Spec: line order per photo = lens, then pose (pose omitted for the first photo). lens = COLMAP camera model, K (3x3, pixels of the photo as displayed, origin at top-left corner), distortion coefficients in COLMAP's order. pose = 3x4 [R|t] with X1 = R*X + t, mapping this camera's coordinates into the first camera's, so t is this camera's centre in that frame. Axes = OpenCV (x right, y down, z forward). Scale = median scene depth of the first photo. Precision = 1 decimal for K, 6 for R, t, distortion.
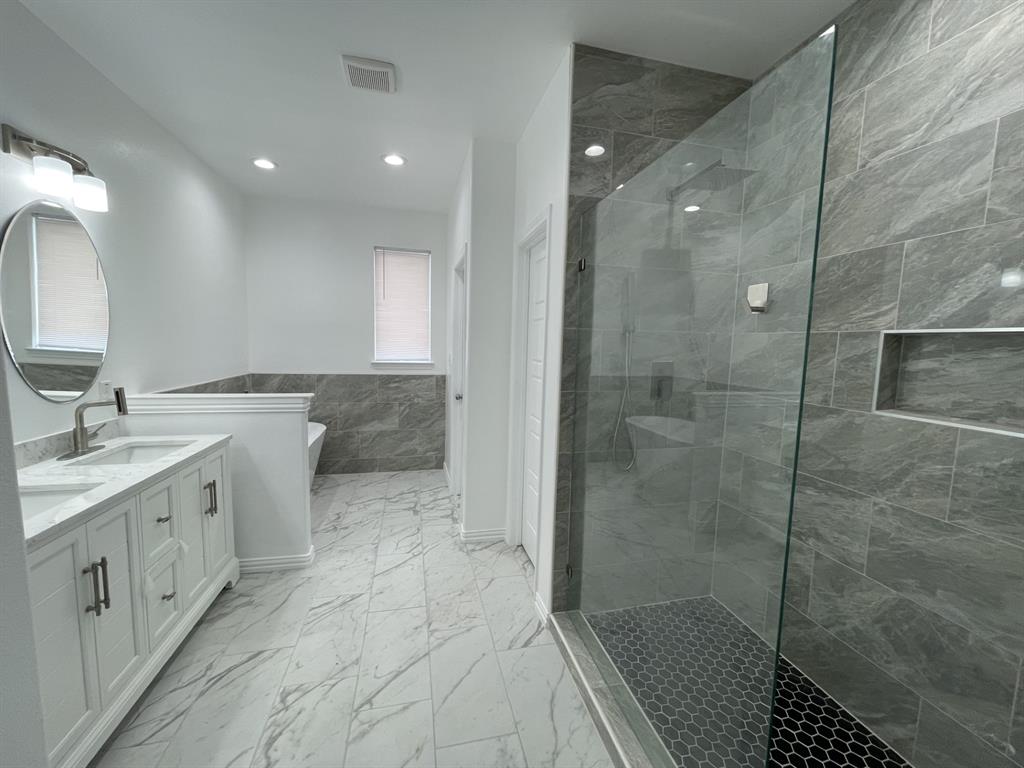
lens RADIAL K [[408.9, 0, 509.0], [0, 408.9, 384.4], [0, 0, 1]] dist [-0.003300, 0.000280]
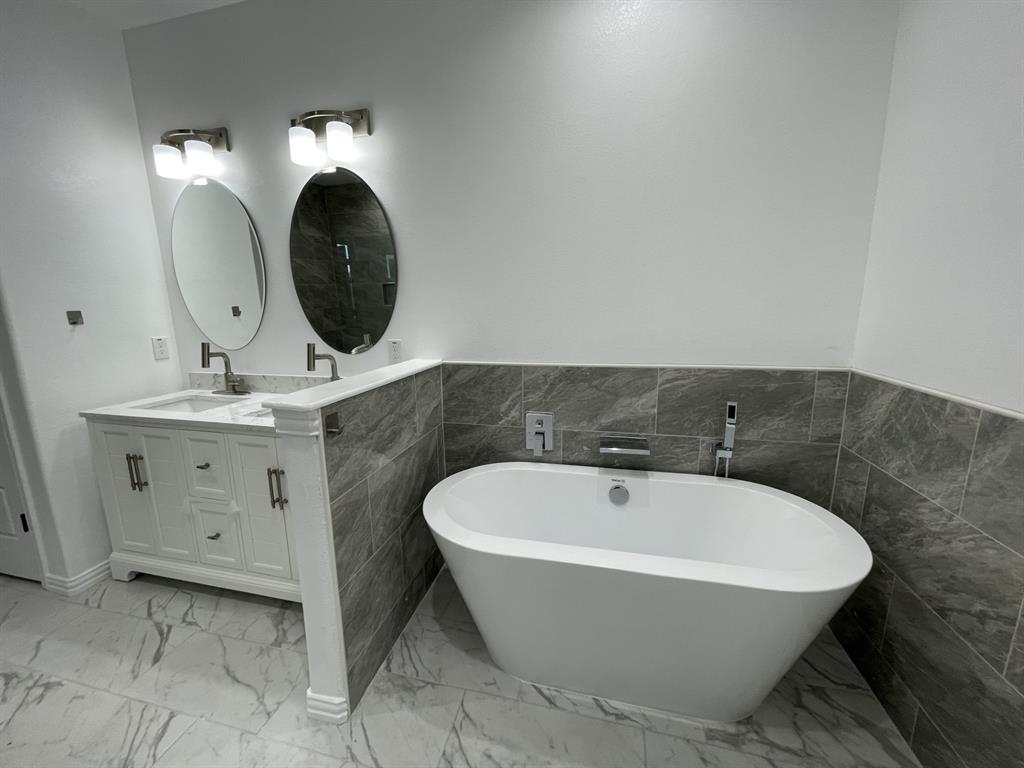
lens RADIAL K [[408.9, 0, 508.7], [0, 408.9, 386.3], [0, 0, 1]] dist [-0.003300, 0.000280]
pose [[-0.455920, 0.148061, -0.877619, -0.130717], [-0.089576, 0.973425, 0.210759, -0.068313], [0.885502, 0.174703, -0.430541, 0.890662]]
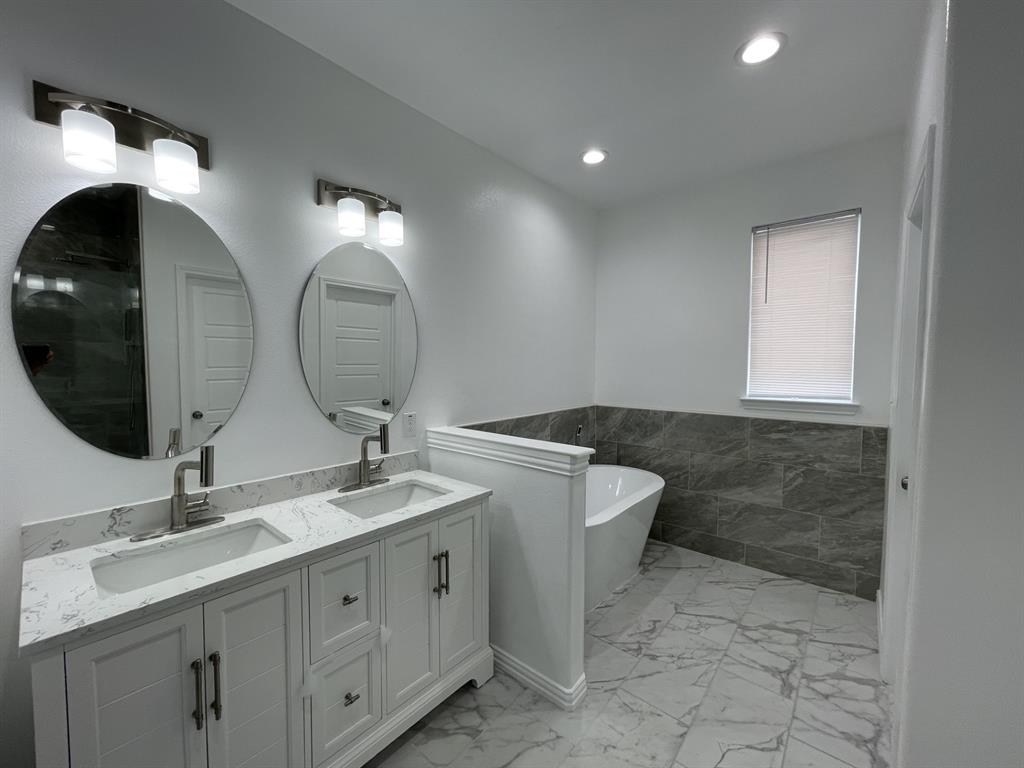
lens RADIAL K [[408.9, 0, 509.8], [0, 408.9, 385.5], [0, 0, 1]] dist [-0.003300, 0.000280]
pose [[0.583166, 0.018136, -0.812151, -0.012357], [-0.067429, 0.997381, -0.026144, -0.035094], [0.809550, 0.070009, 0.582861, 0.321277]]
